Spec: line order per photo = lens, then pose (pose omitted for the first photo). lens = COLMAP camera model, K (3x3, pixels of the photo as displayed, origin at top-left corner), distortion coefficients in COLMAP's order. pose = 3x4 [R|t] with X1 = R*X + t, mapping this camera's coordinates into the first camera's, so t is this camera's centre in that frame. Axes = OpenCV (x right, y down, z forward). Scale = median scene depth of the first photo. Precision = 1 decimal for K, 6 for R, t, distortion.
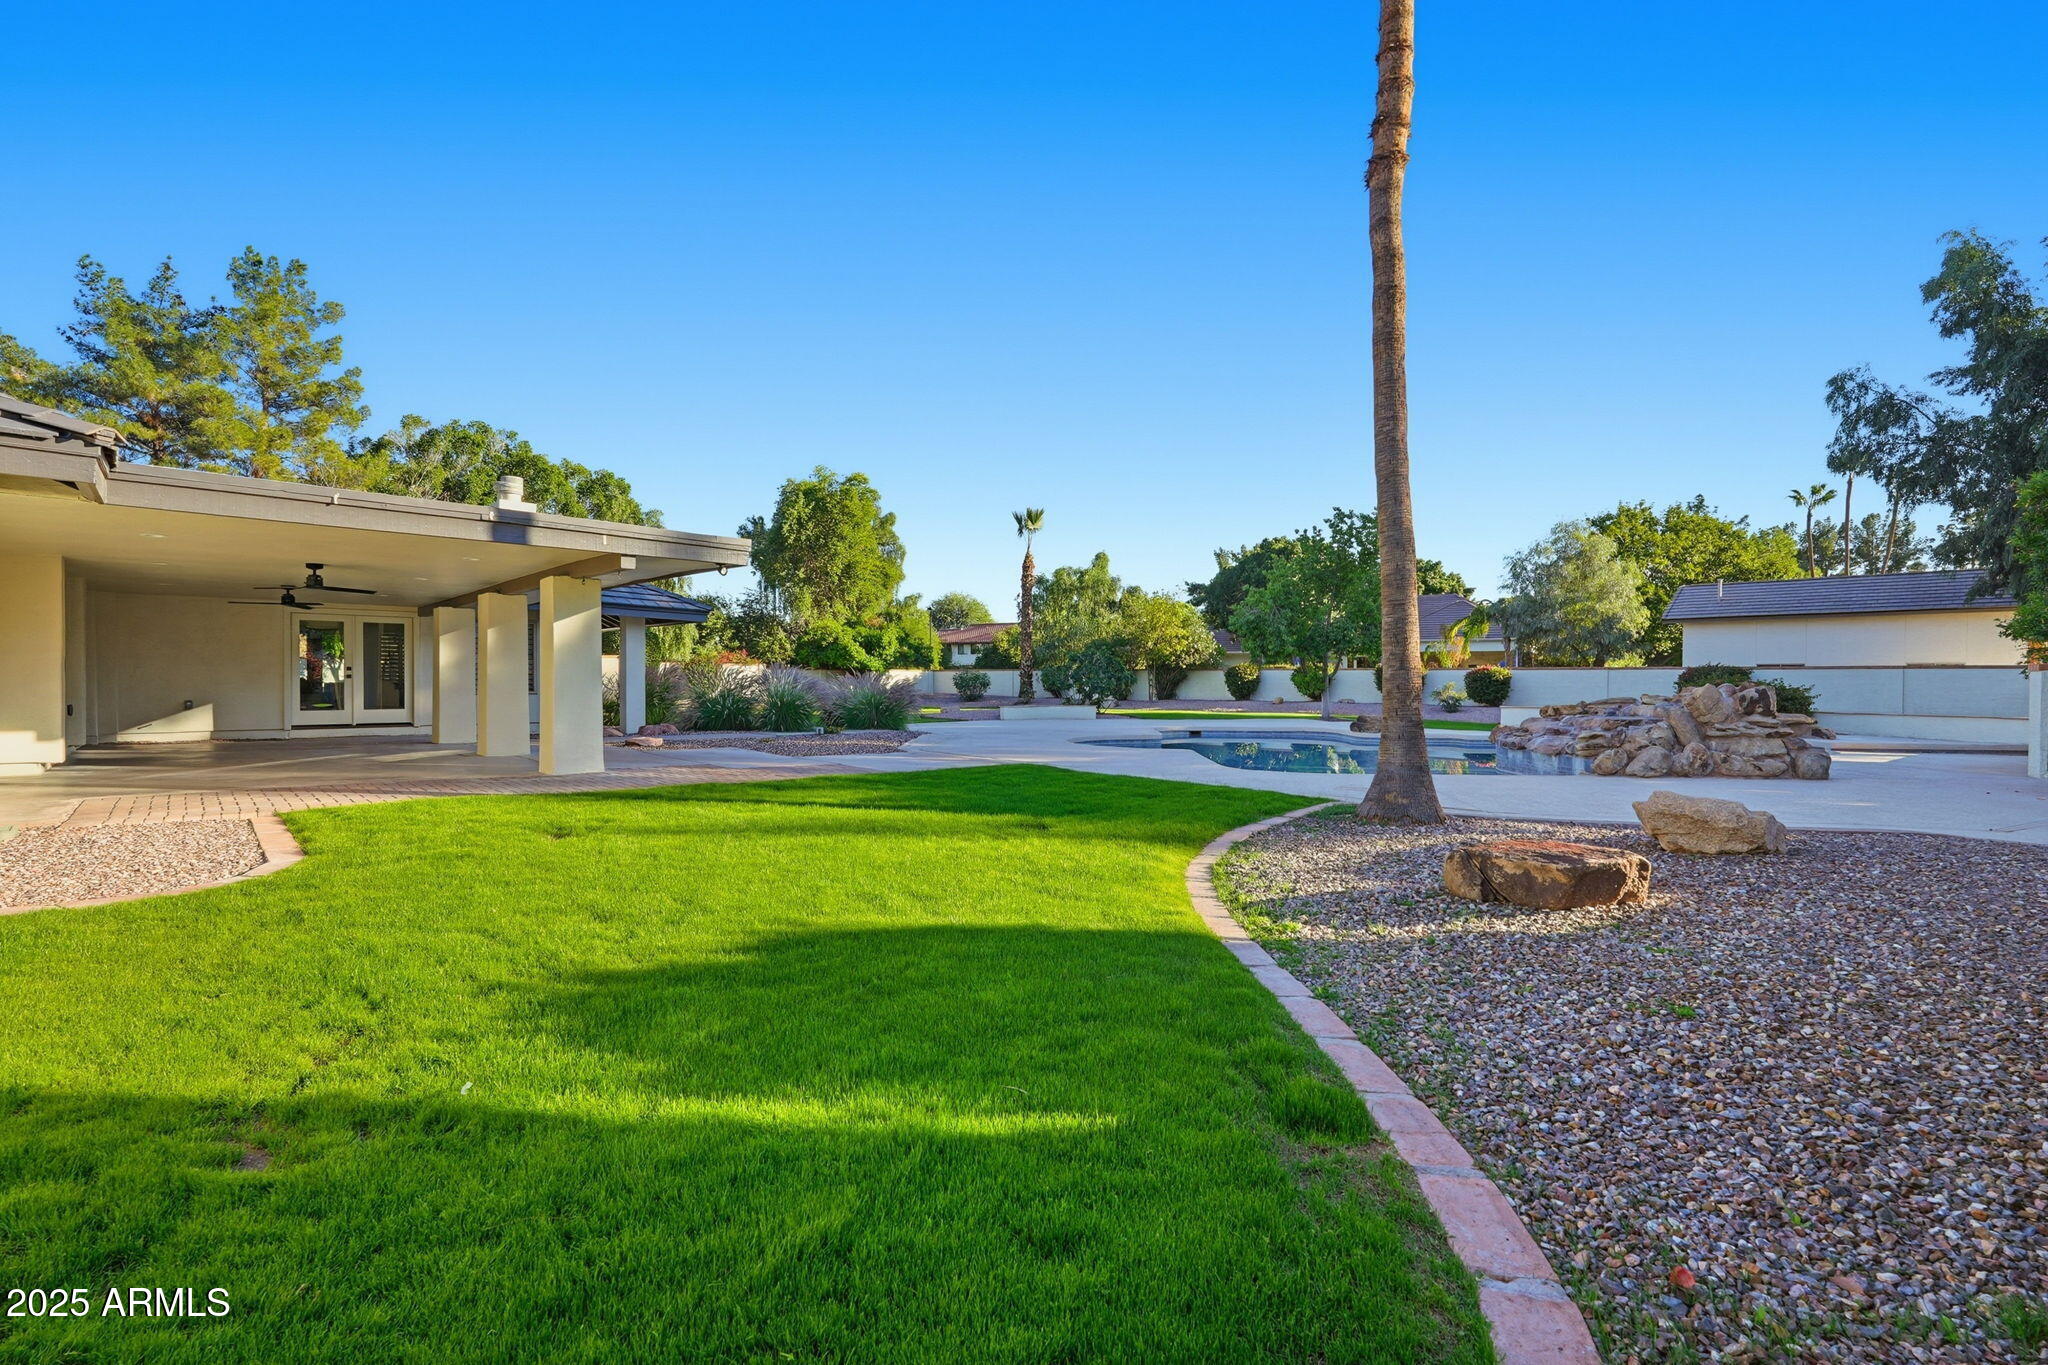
lens RADIAL K [[907.8, 0, 1043.8], [0, 907.8, 694.8], [0, 0, 1]] dist [-0.007578, 0.001341]
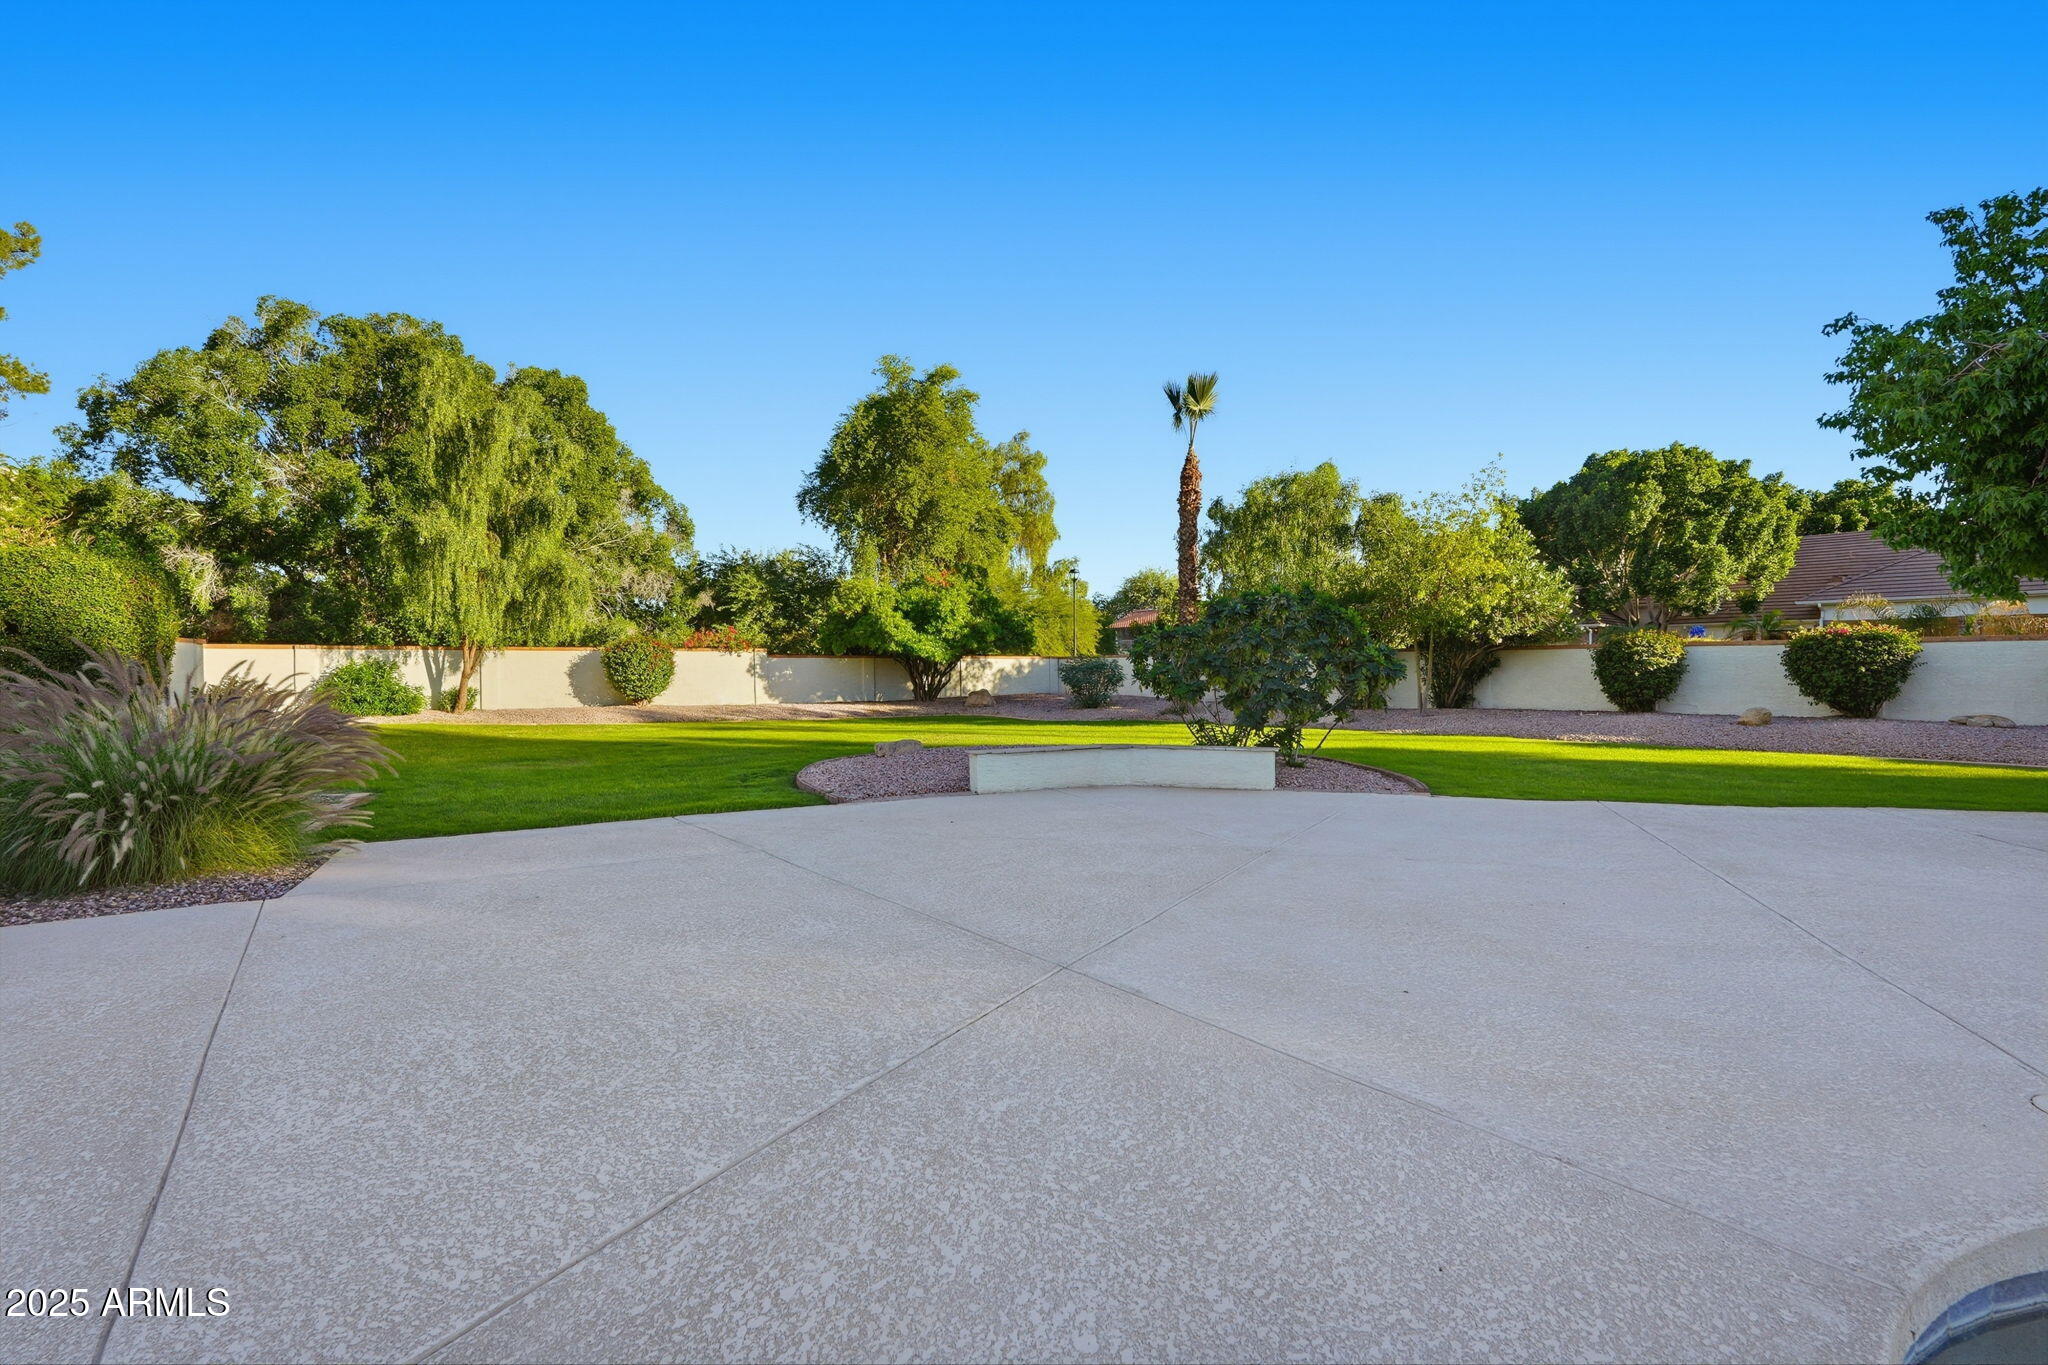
lens RADIAL K [[907.8, 0, 1025.5], [0, 907.8, 668.6], [0, 0, 1]] dist [-0.007578, 0.001341]
pose [[0.962859, -0.007585, -0.269897, 0.037055], [0.002071, 0.999783, -0.020708, -0.006140], [0.269996, 0.019380, 0.962666, 0.409476]]
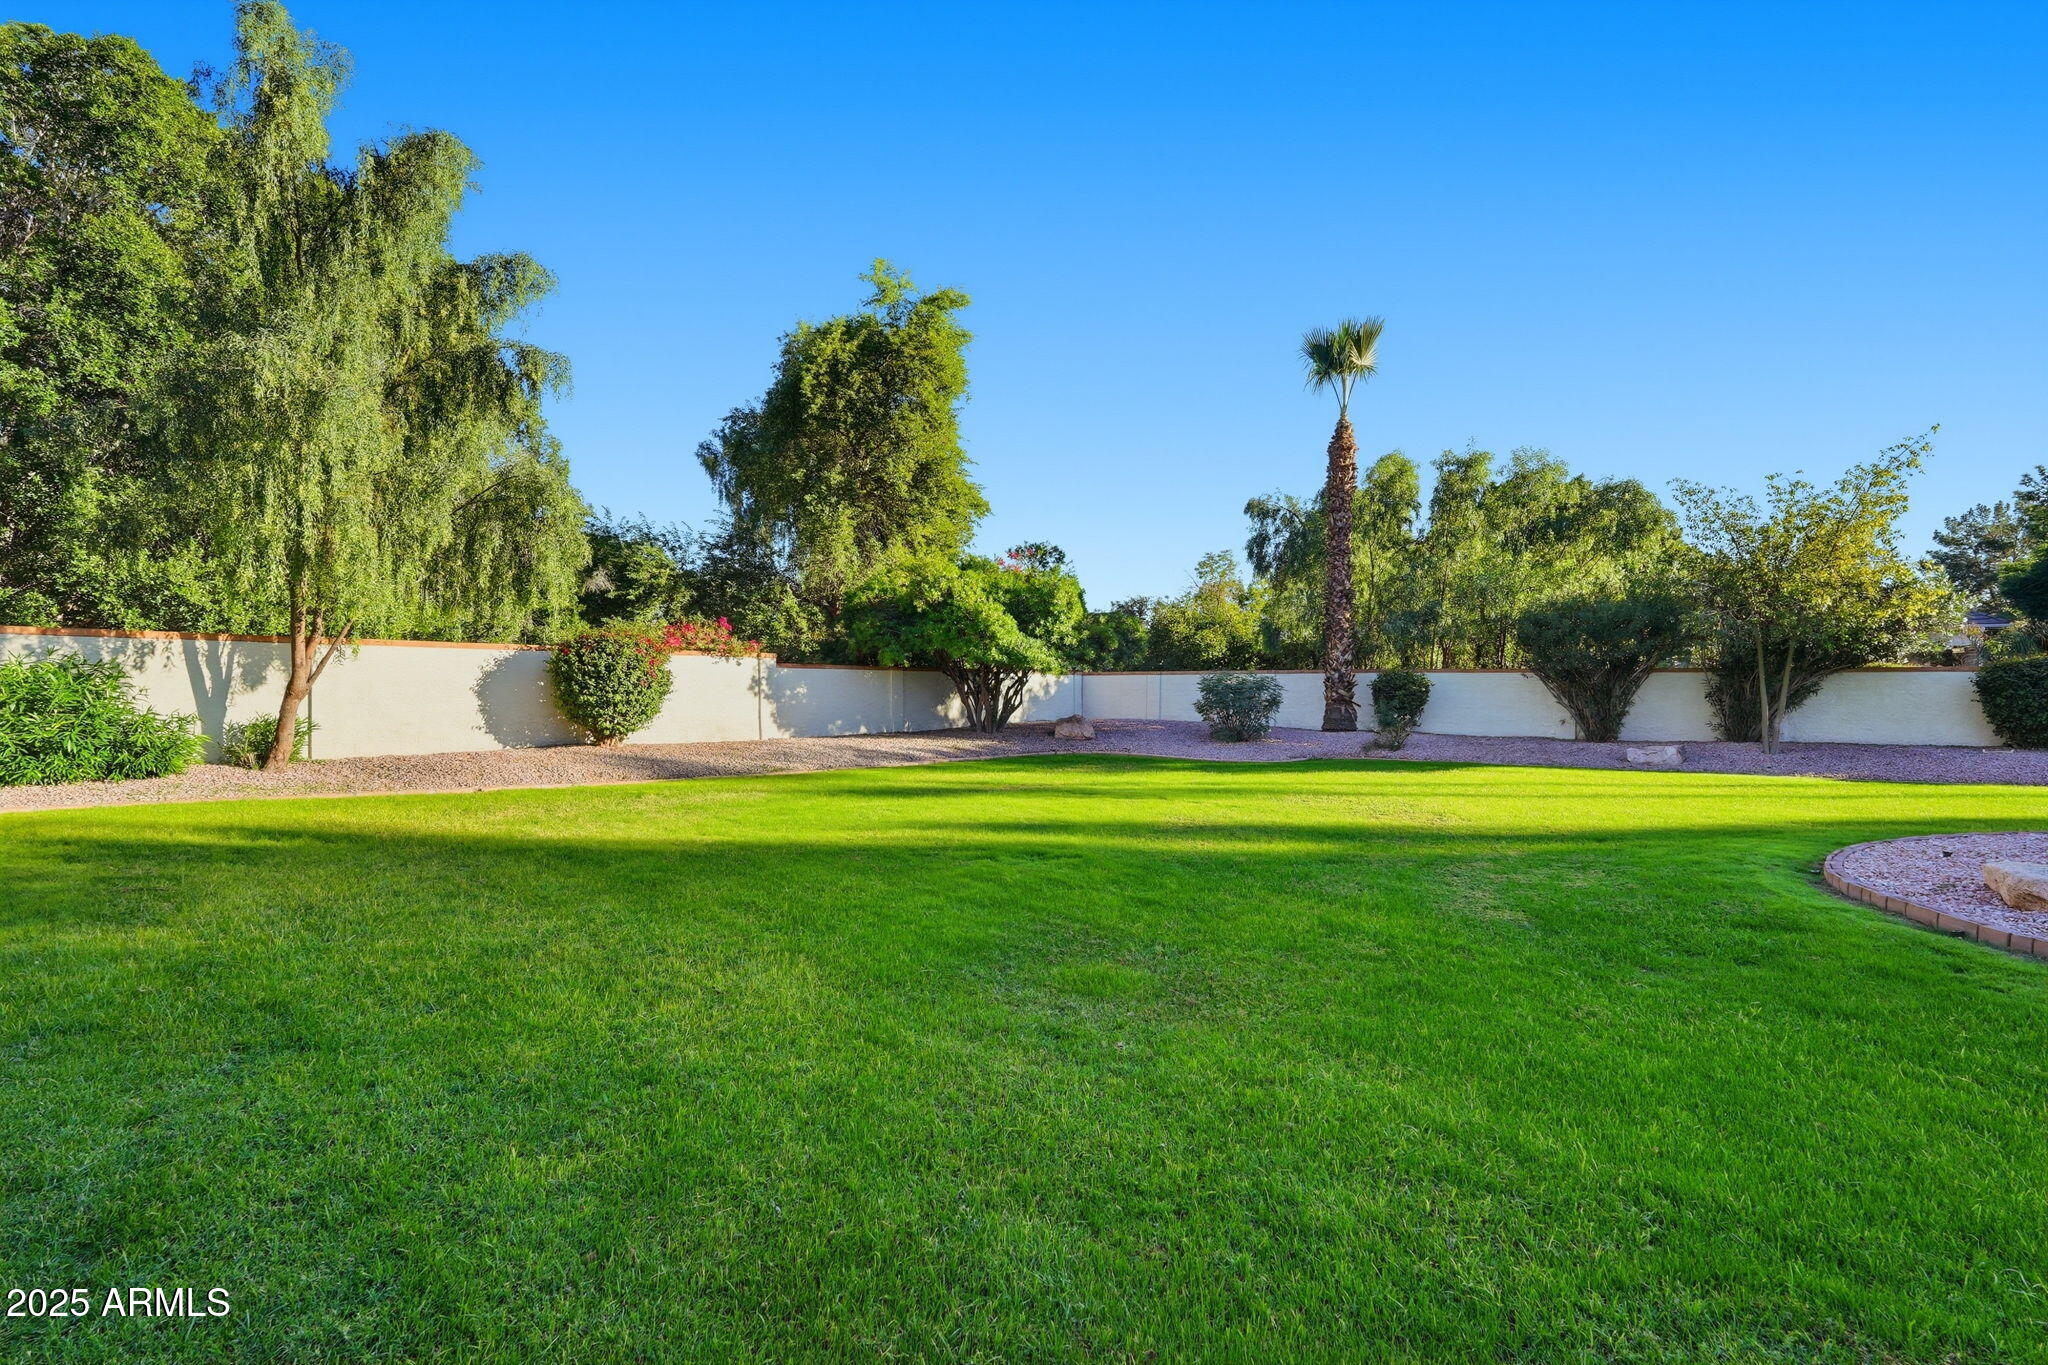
lens RADIAL K [[907.8, 0, 1034.5], [0, 907.8, 662.9], [0, 0, 1]] dist [-0.007578, 0.001341]
pose [[0.999036, 0.002691, 0.043813, -0.194003], [-0.000676, 0.998944, -0.045938, -0.010264], [-0.043890, 0.045864, 0.997983, 0.545470]]
